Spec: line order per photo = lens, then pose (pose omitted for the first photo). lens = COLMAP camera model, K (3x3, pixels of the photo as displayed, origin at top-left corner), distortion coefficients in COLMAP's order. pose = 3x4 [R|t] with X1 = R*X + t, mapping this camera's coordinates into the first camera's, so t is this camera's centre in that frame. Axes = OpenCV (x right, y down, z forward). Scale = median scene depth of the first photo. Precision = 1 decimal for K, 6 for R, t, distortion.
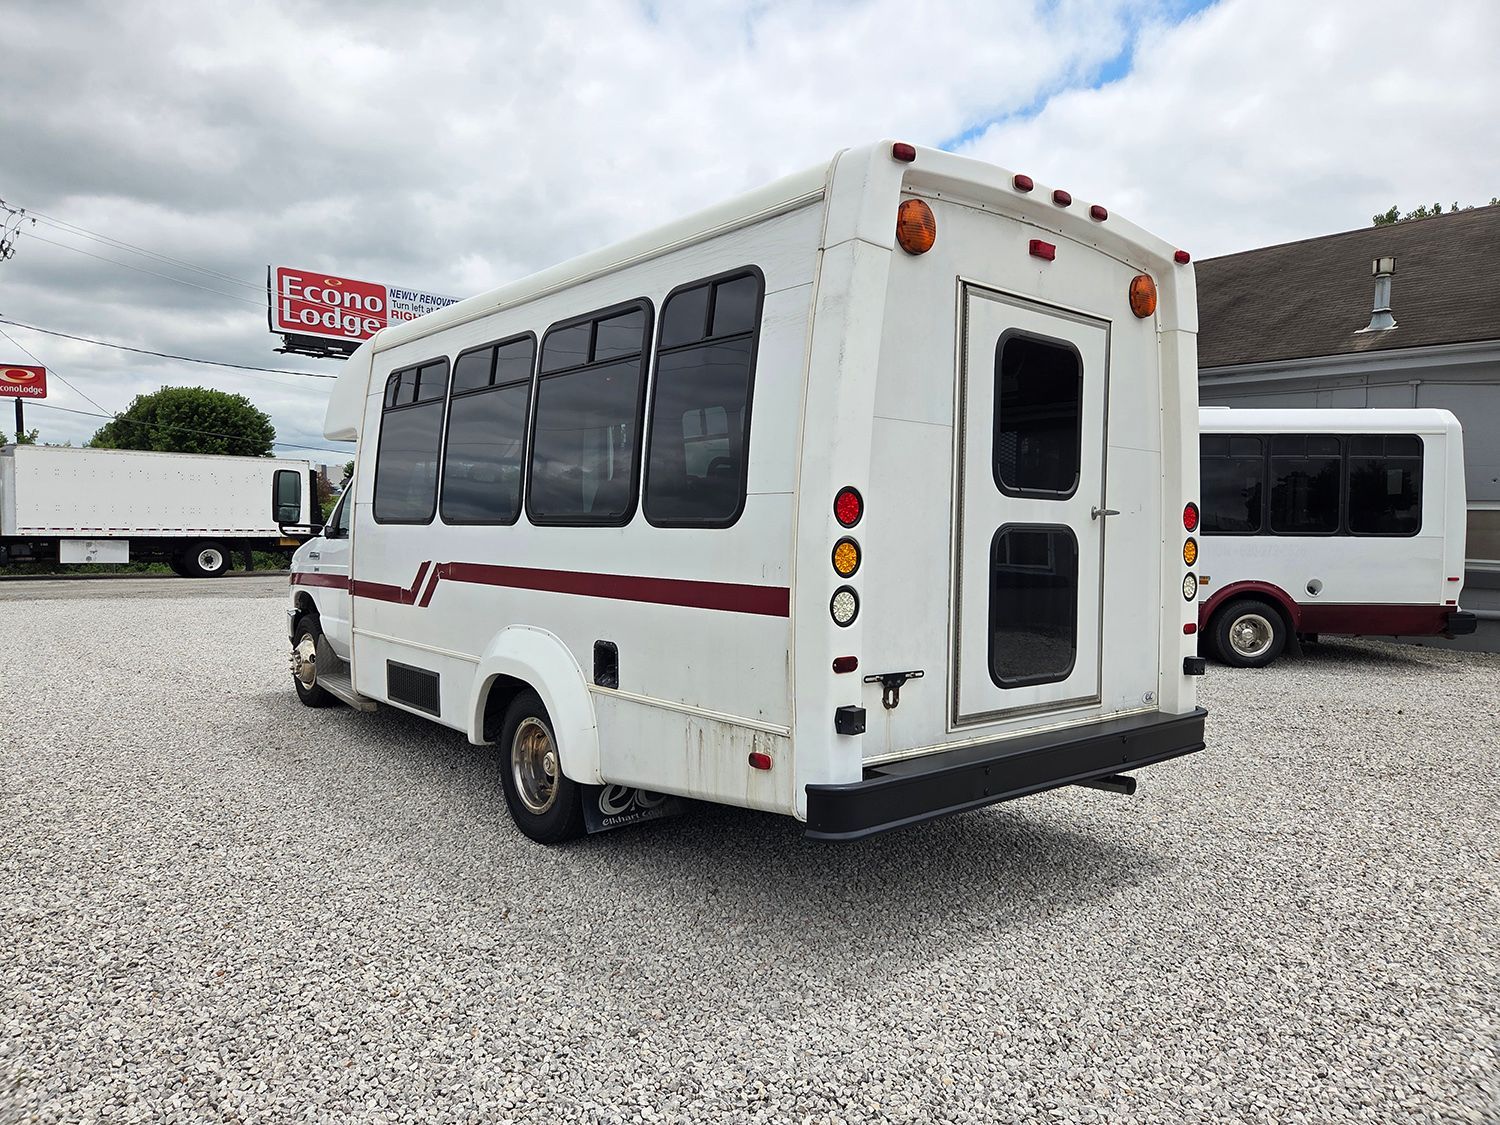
lens RADIAL K [[1027.1, 0, 753.9], [0, 1027.1, 564.0], [0, 0, 1]] dist [0.036008, 0.000746]
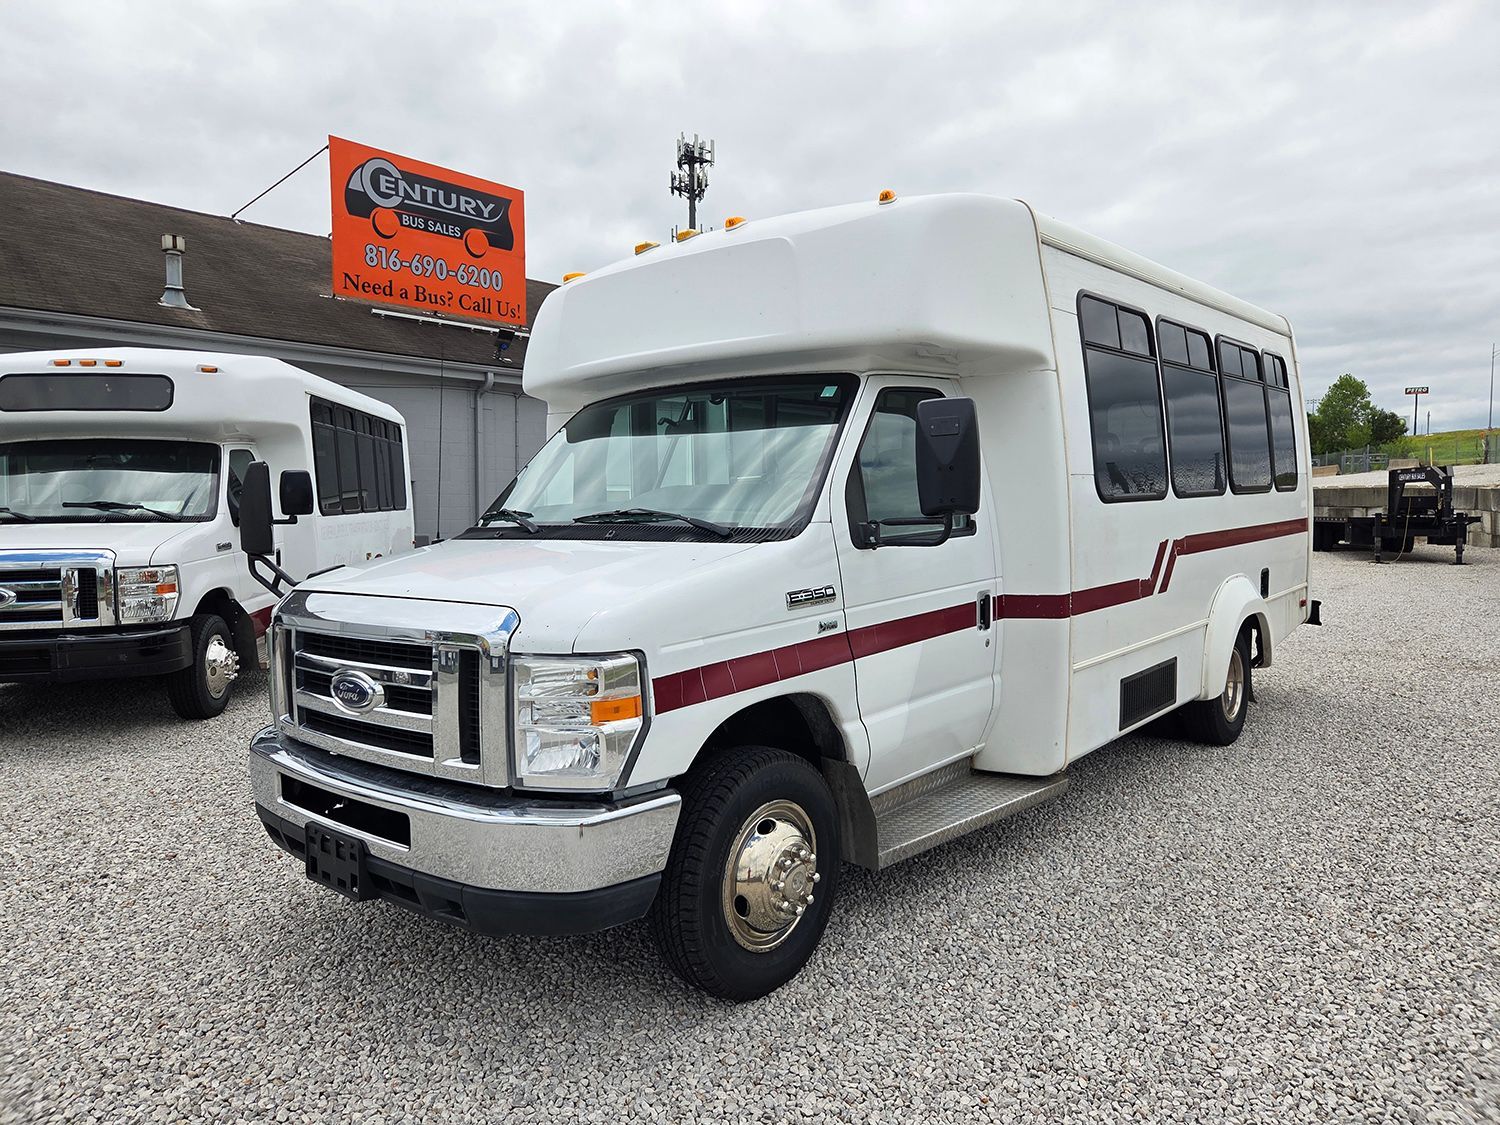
lens RADIAL K [[1027.1, 0, 755.4], [0, 1027.1, 568.2], [0, 0, 1]] dist [0.036008, 0.000746]
pose [[-0.196093, -0.074801, 0.977728, -1.123674], [0.055559, 0.994637, 0.087238, -0.076628], [-0.979010, 0.071429, -0.190886, 1.515868]]
